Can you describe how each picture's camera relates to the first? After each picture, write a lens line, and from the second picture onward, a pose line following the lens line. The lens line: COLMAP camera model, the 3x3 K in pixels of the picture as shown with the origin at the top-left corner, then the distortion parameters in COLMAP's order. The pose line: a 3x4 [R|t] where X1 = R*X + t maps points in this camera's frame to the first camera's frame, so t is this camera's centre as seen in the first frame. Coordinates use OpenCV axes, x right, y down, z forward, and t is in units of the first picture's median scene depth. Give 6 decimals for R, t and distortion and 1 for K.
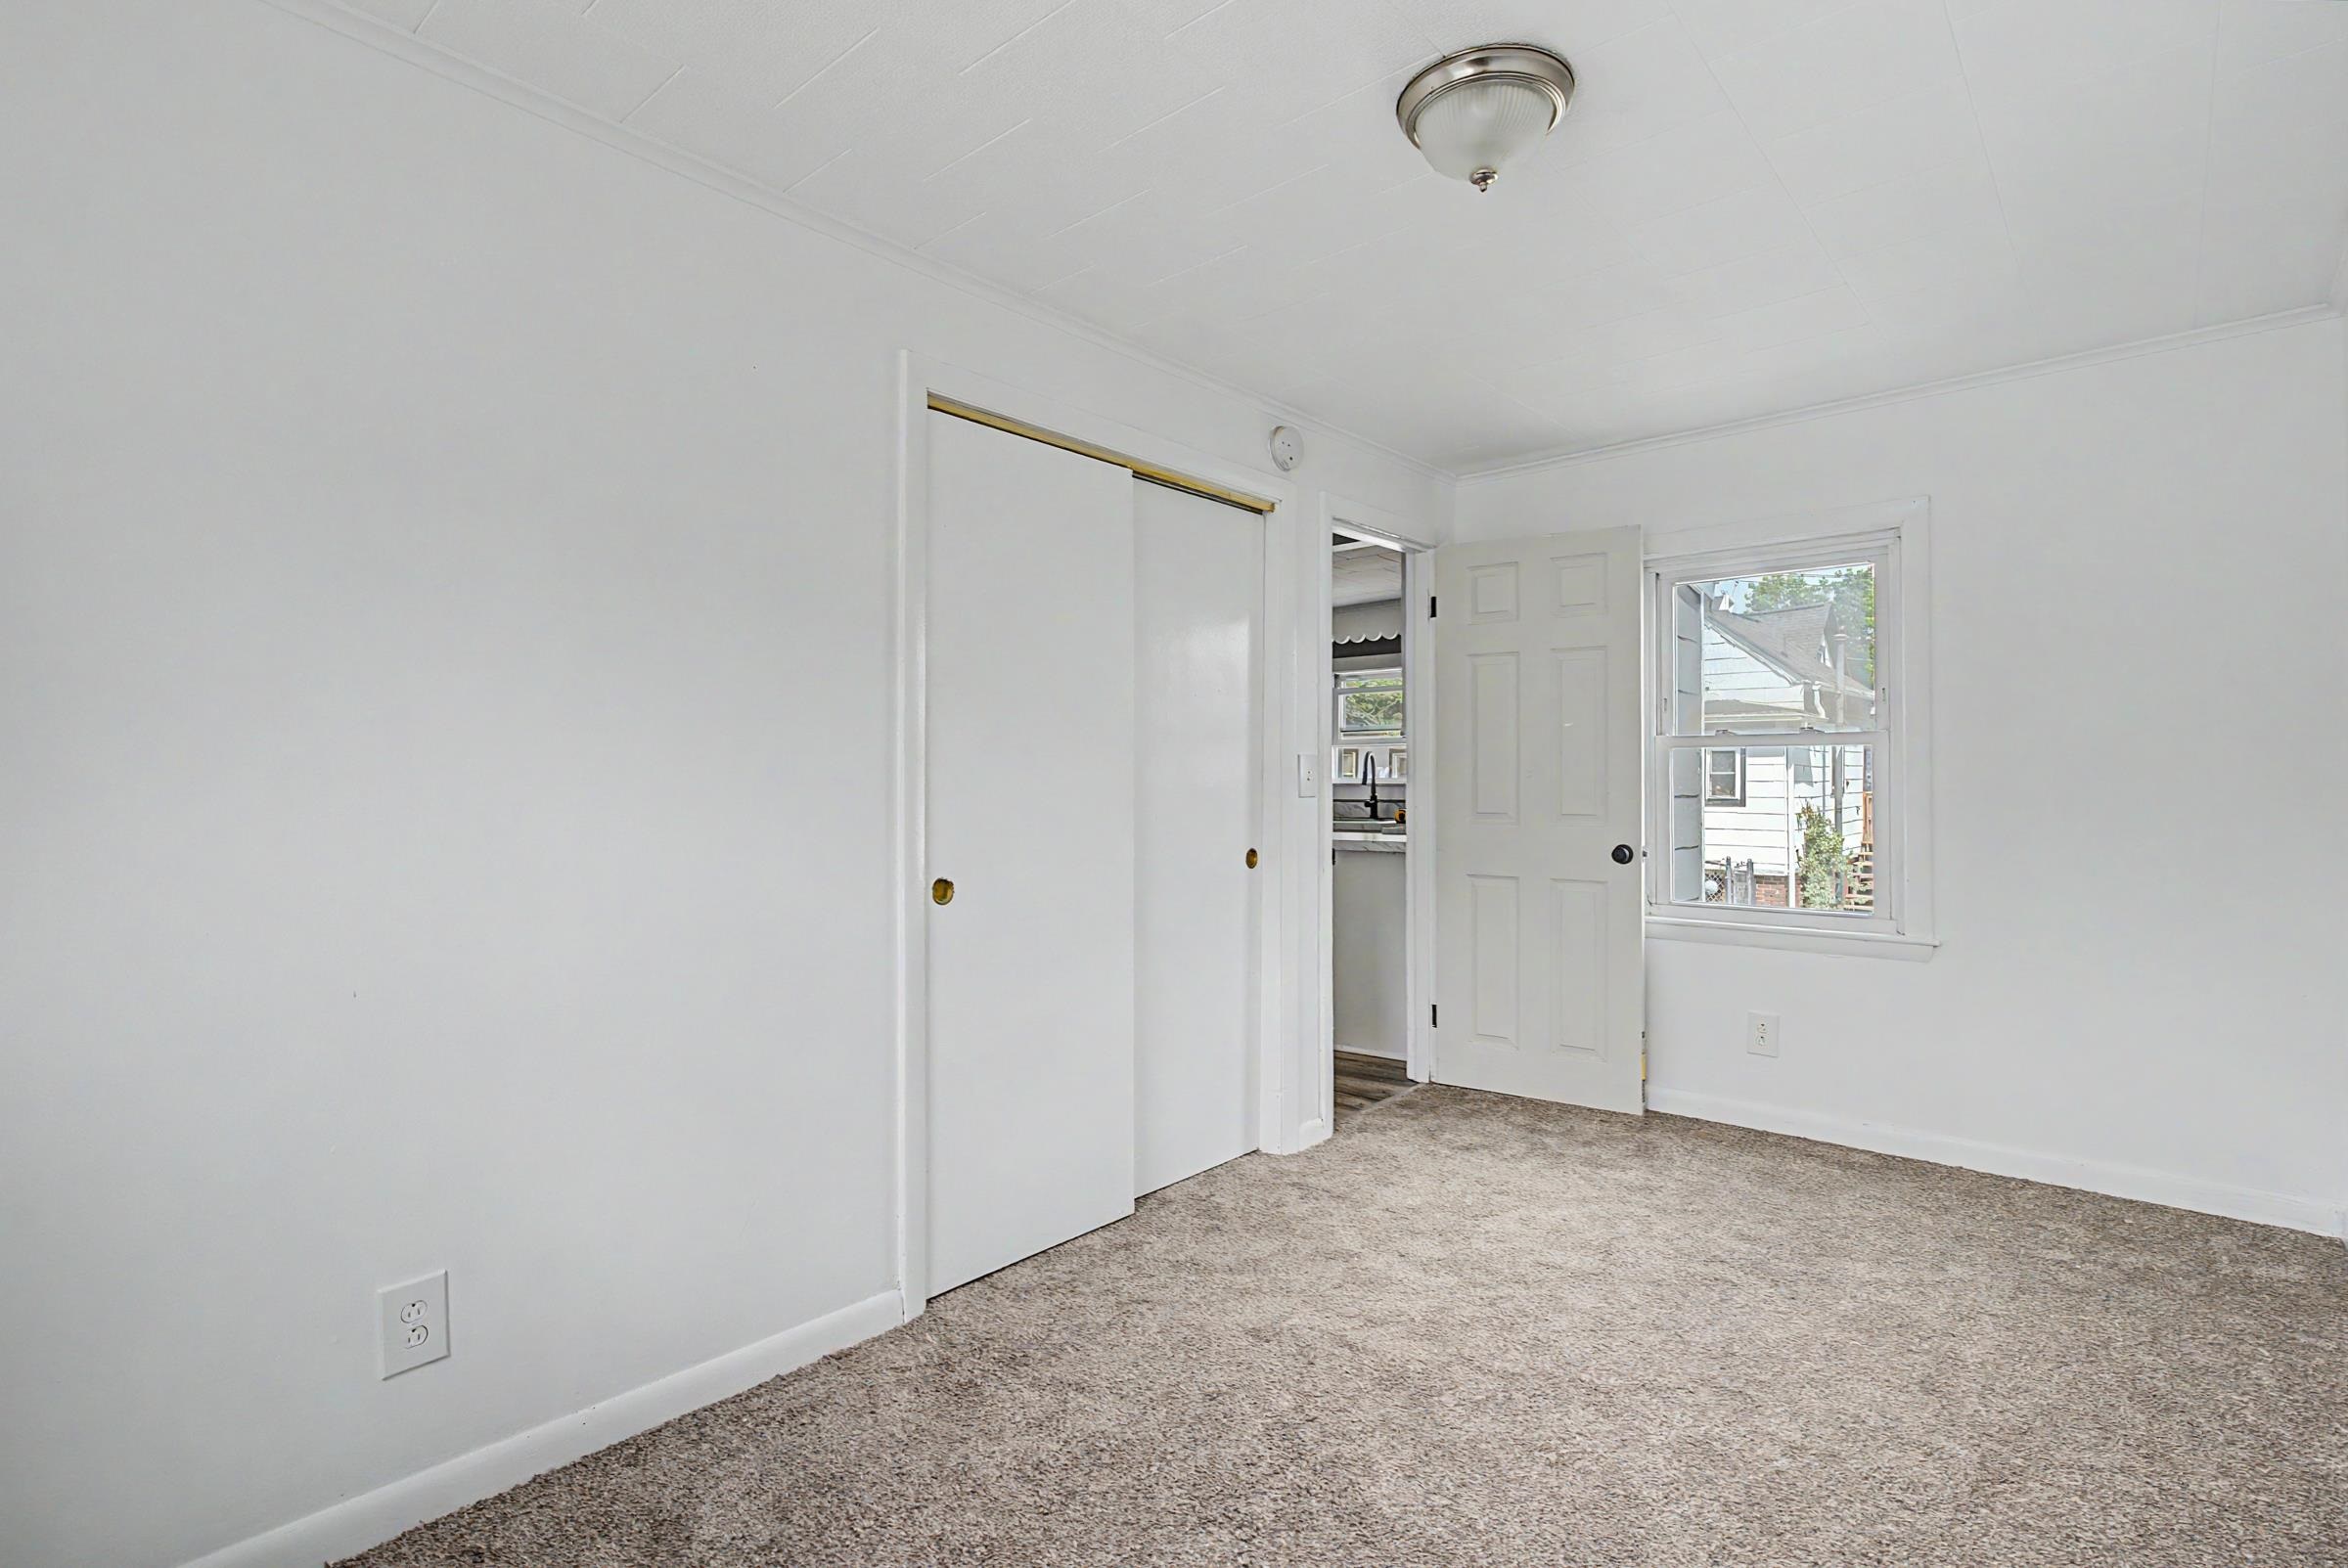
lens RADIAL K [[1128.8, 0, 1174.0], [0, 1128.8, 784.0], [0, 0, 1]] dist [-0.000851, 0.000044]
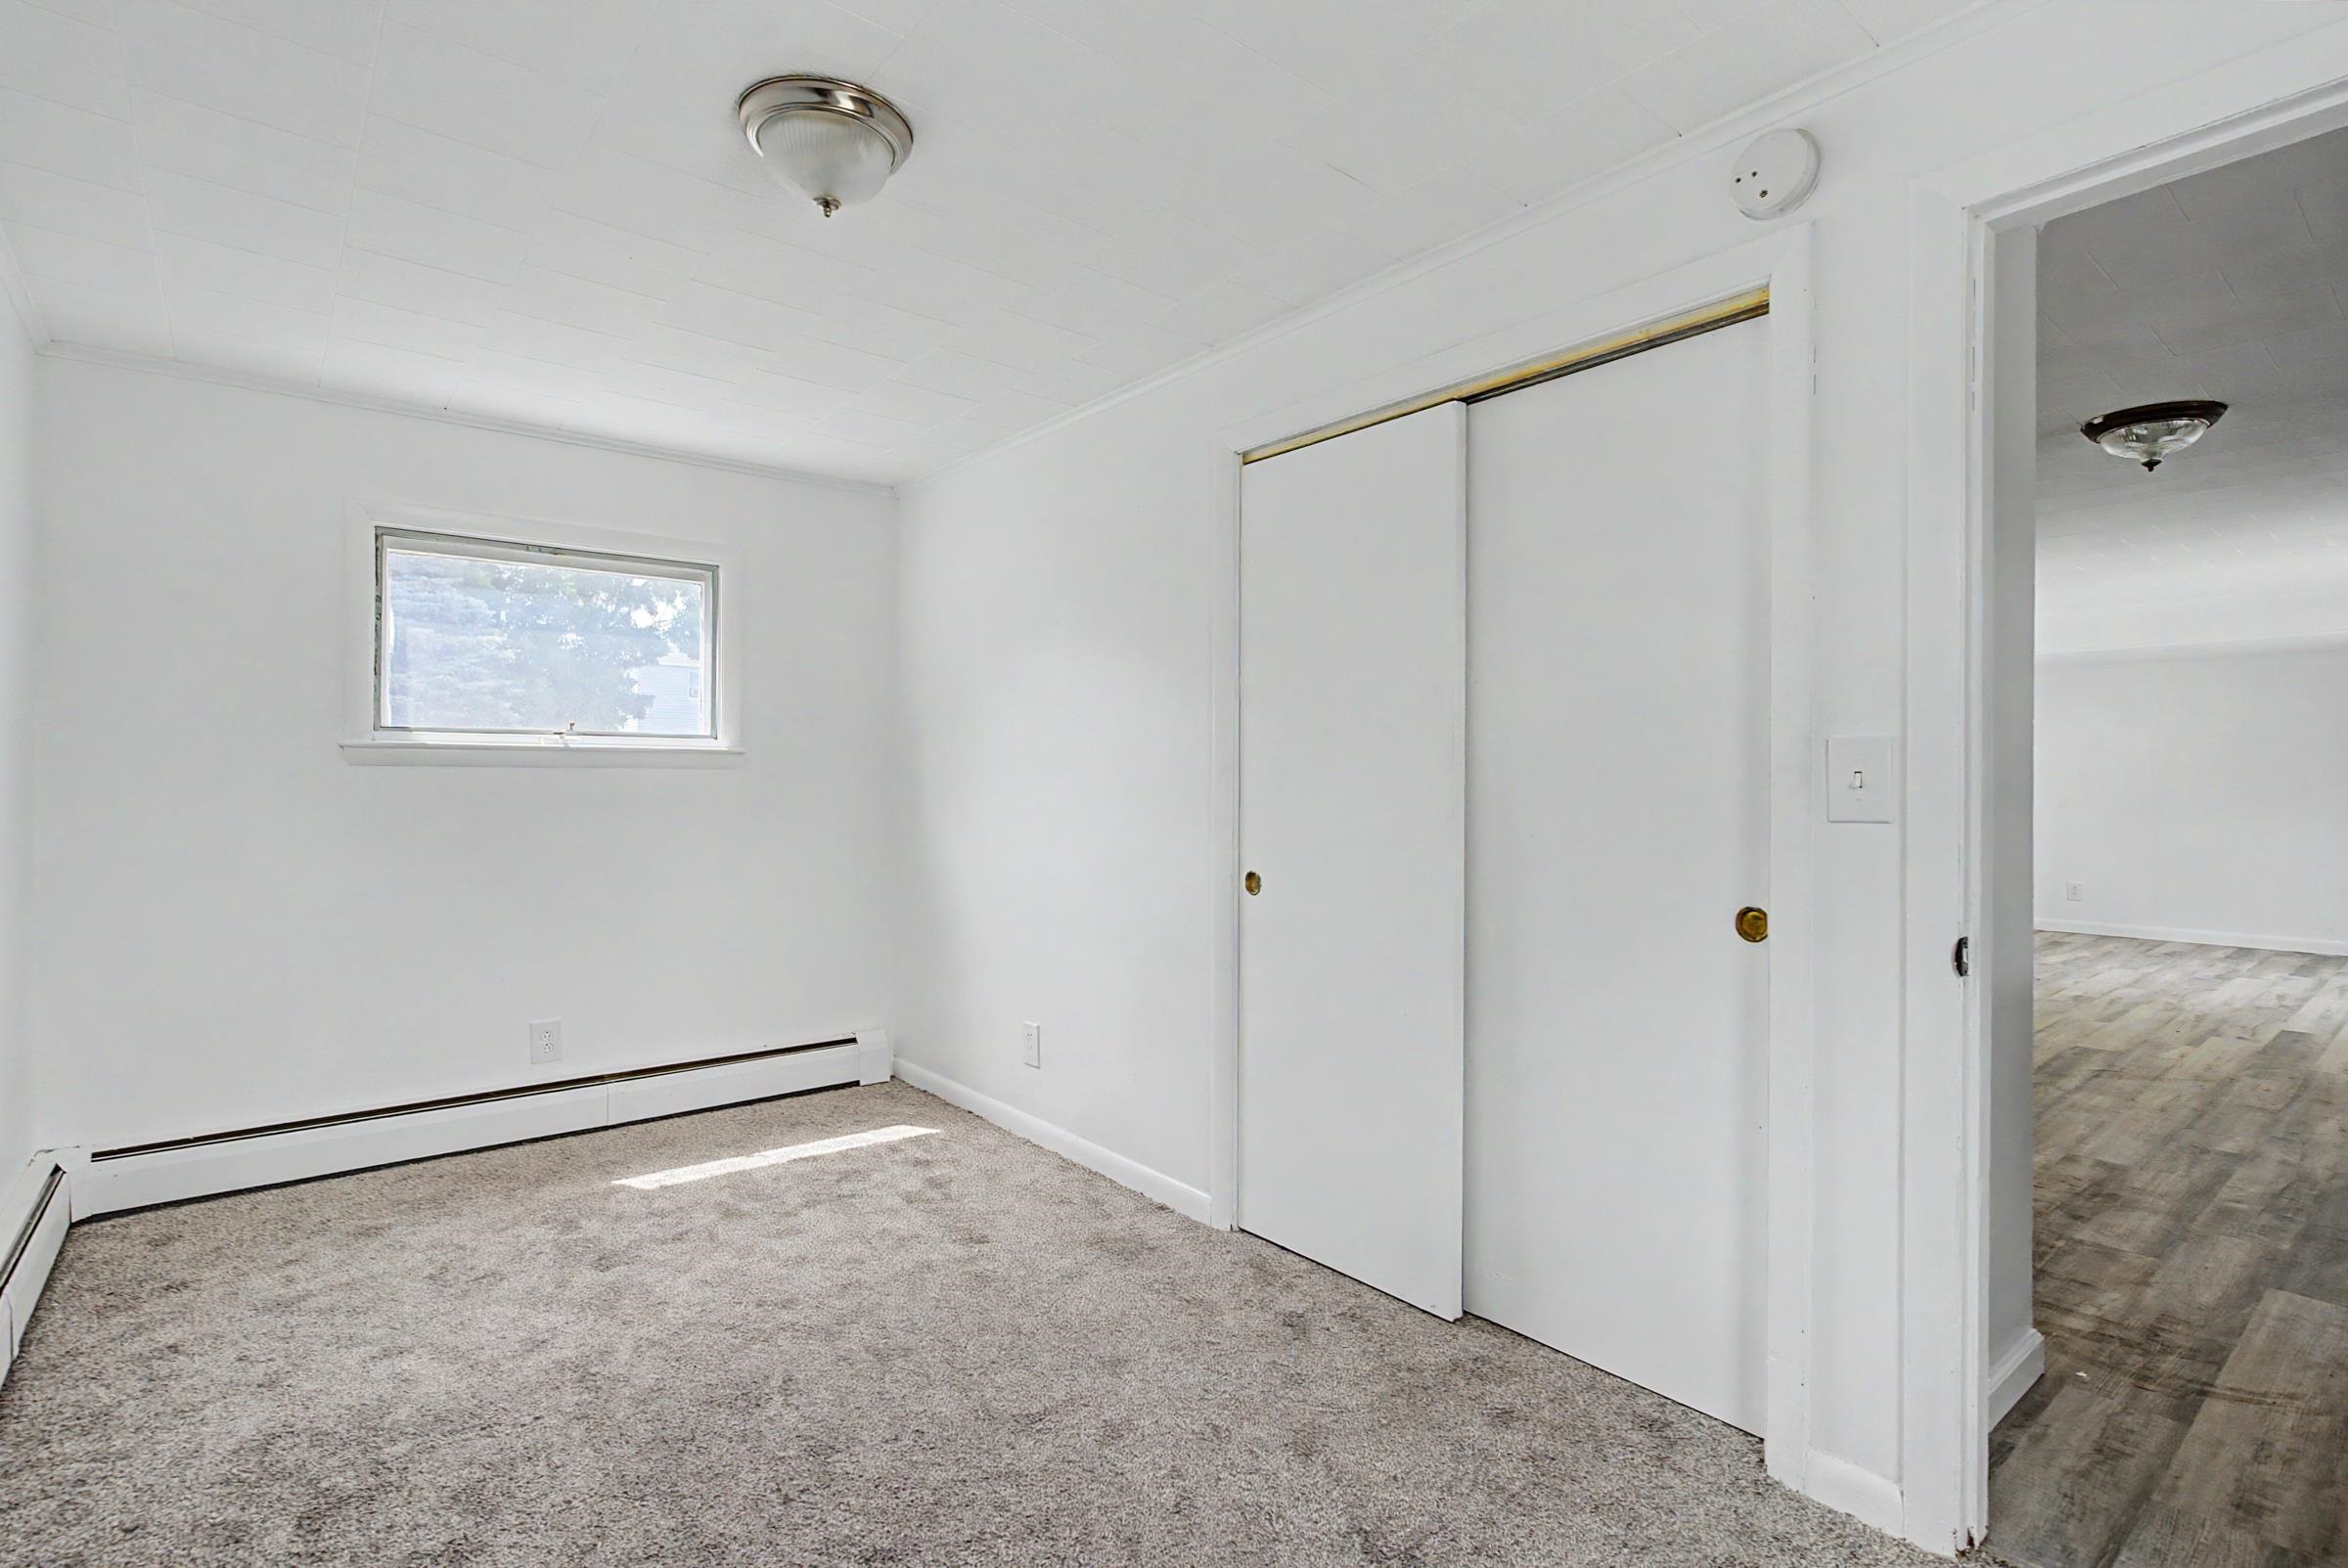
lens RADIAL K [[1128.8, 0, 1174.0], [0, 1128.8, 784.0], [0, 0, 1]] dist [-0.000851, 0.000044]
pose [[-0.157328, 0.009056, -0.987505, 0.936242], [0.004123, 0.999955, 0.008514, -0.015737], [0.987538, -0.002732, -0.157358, 1.101552]]
